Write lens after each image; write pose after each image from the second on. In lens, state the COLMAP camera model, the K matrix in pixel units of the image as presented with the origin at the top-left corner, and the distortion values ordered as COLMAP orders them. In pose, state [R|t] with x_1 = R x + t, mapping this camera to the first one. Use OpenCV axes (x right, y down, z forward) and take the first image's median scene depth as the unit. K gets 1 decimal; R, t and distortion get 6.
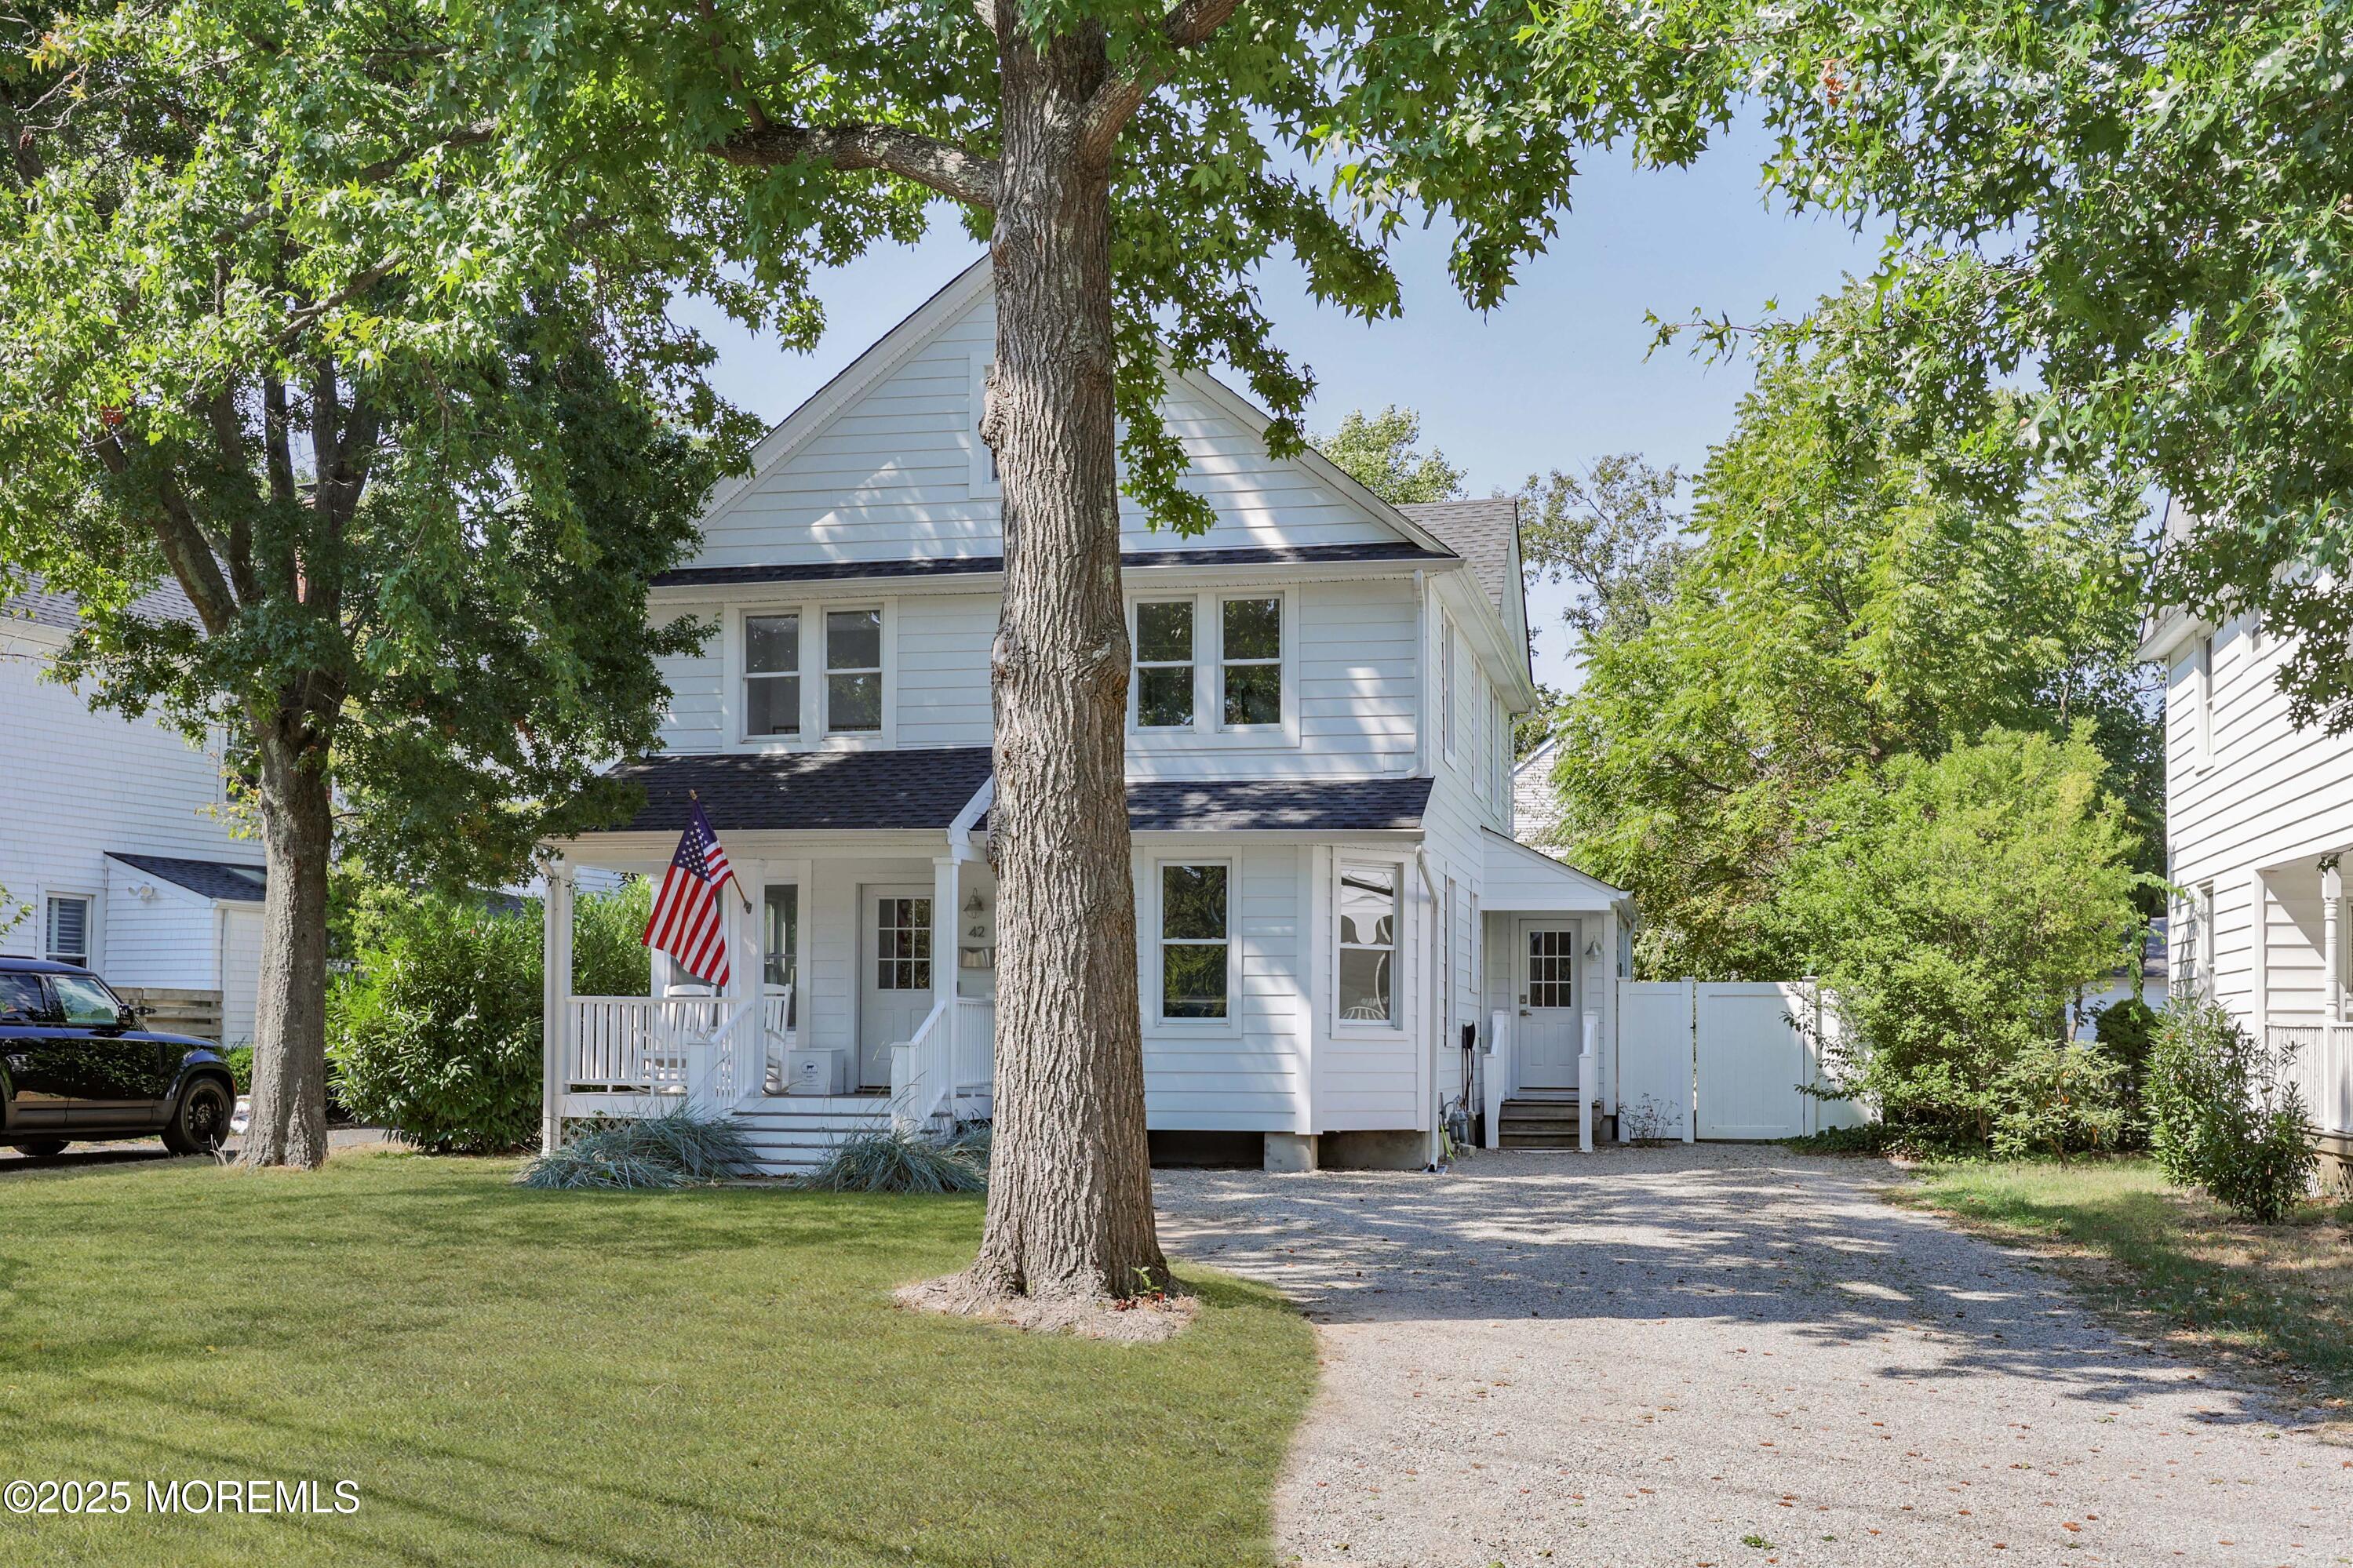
lens RADIAL K [[2437.9, 0, 1181.0], [0, 2437.9, 791.0], [0, 0, 1]] dist [-0.022613, 0.000000]
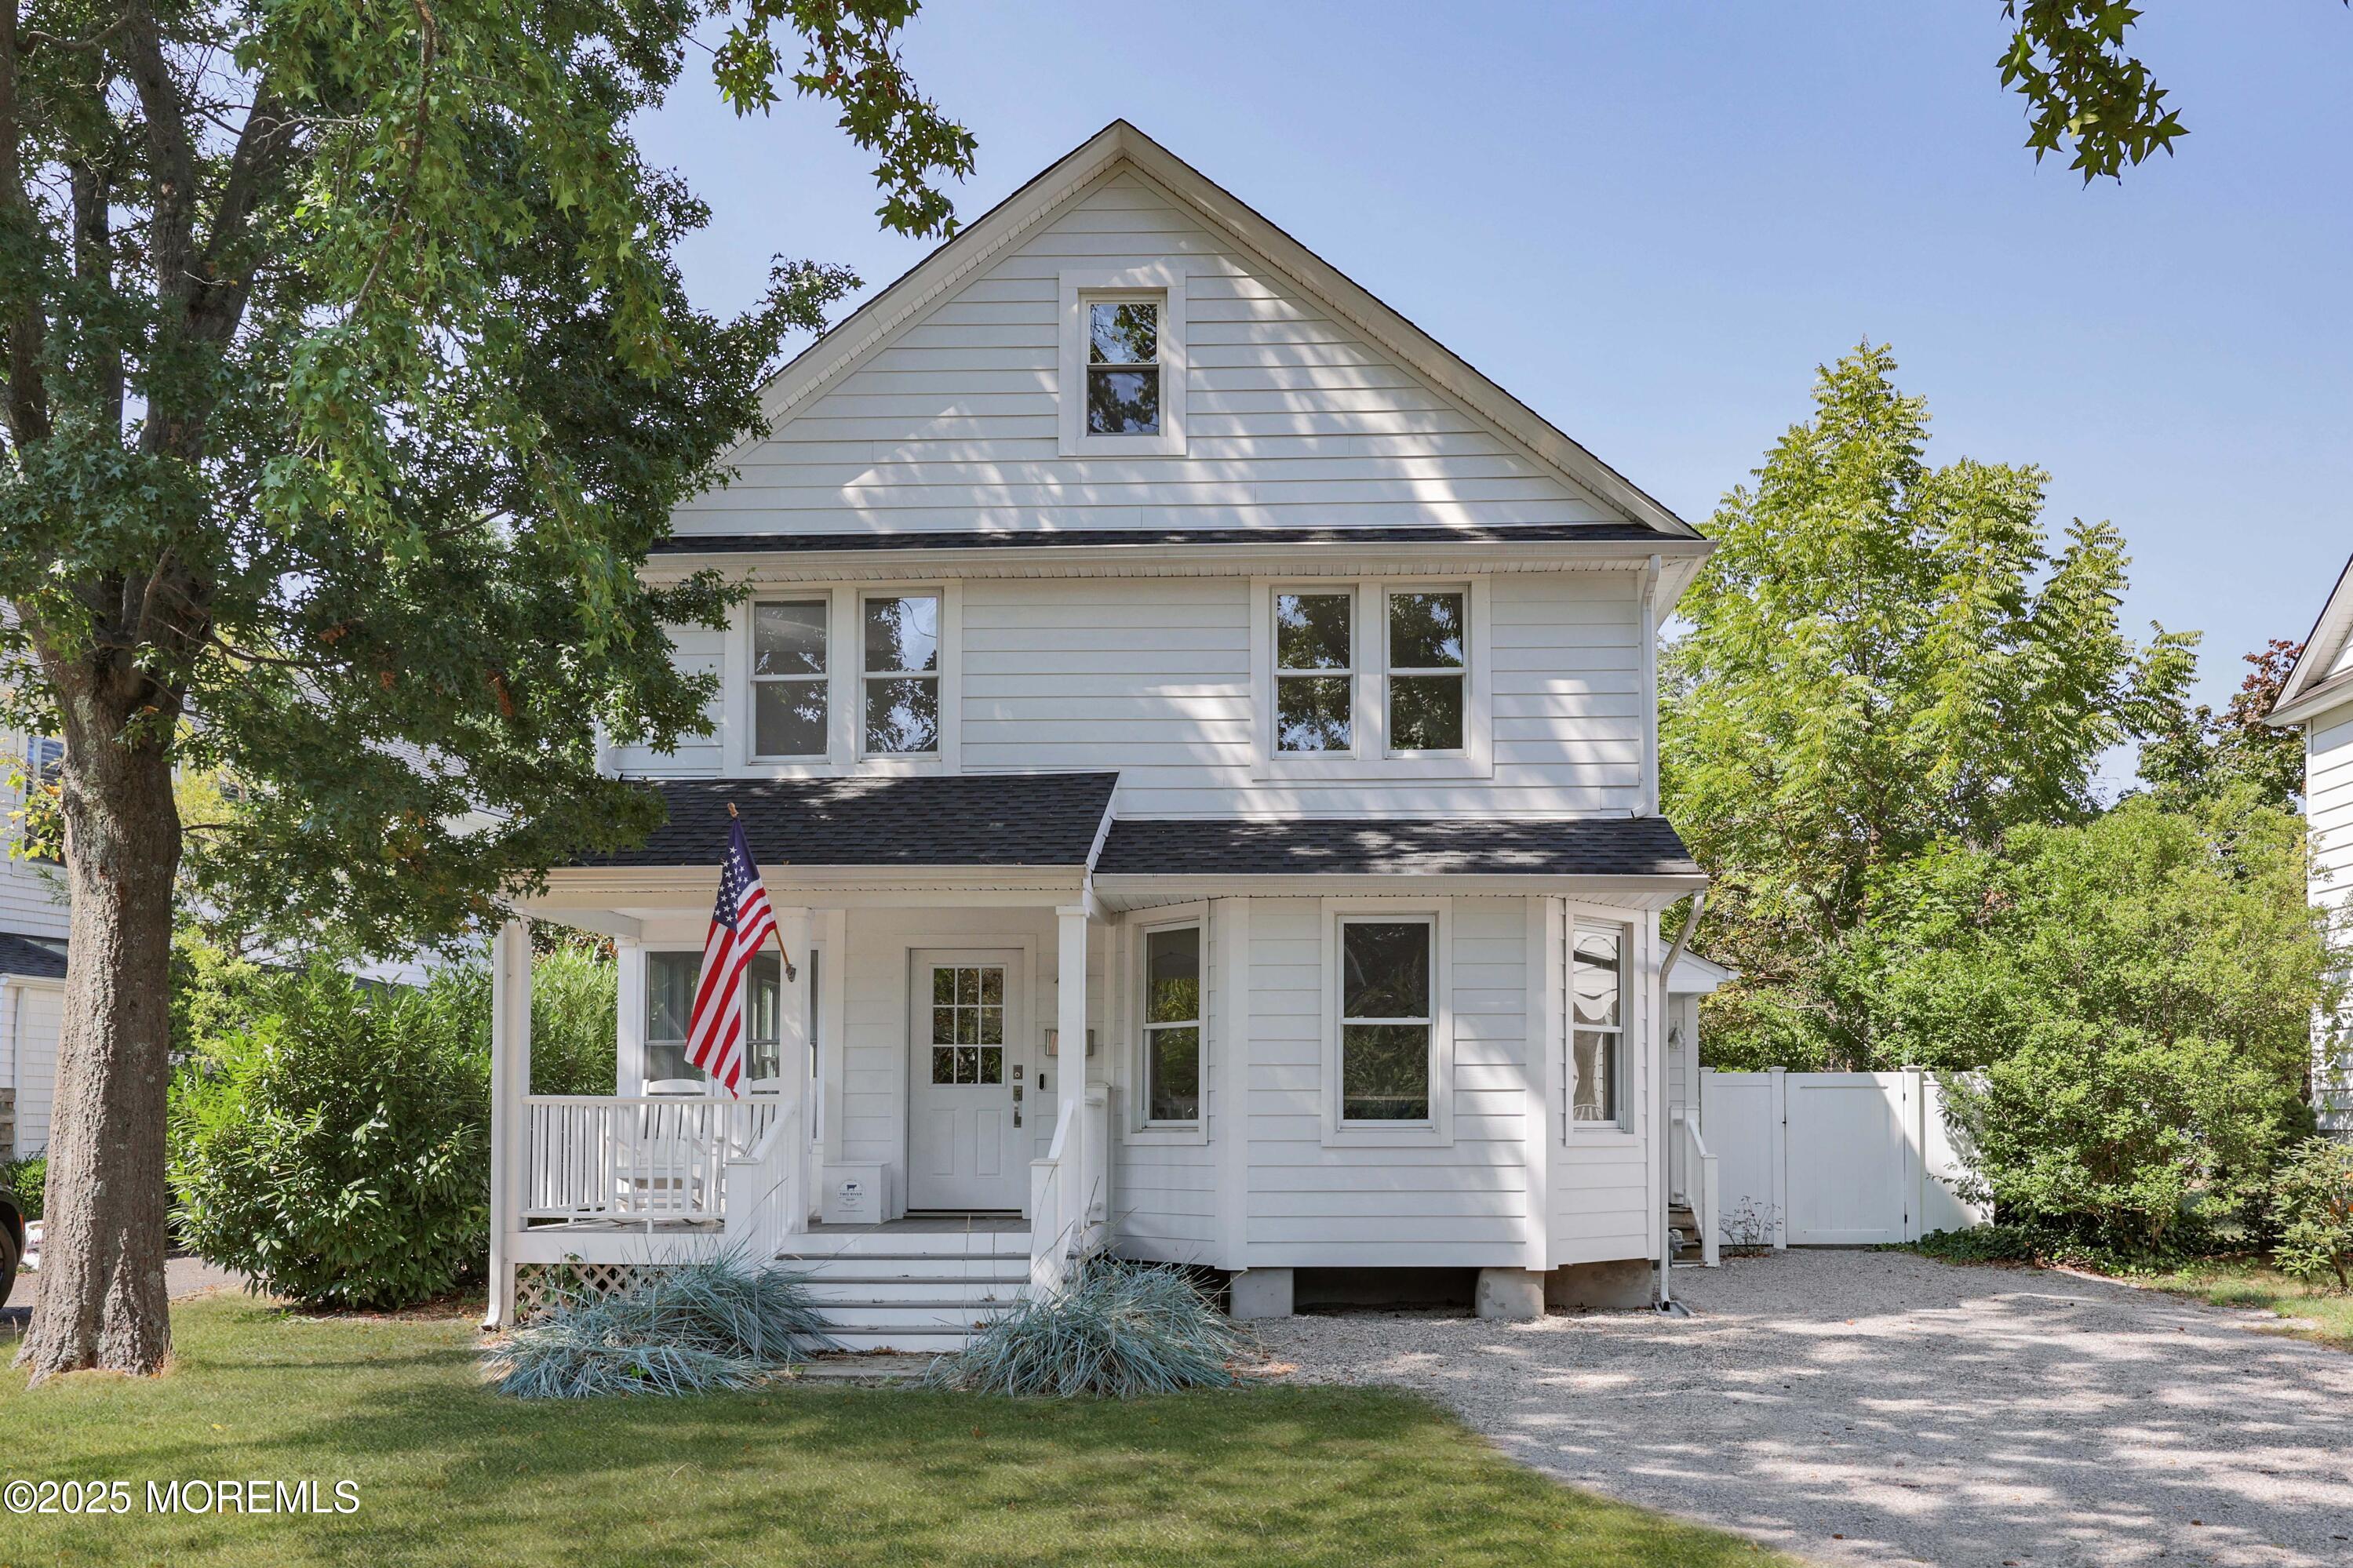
lens RADIAL K [[1815.6, 0, 1150.6], [0, 1815.6, 944.9], [0, 0, 1]] dist [-0.002597, 0.000667]
pose [[0.985332, 0.009529, 0.170381, -0.160080], [-0.010958, 0.999912, 0.007448, 0.033271], [-0.170295, -0.009206, 0.985350, 0.434090]]
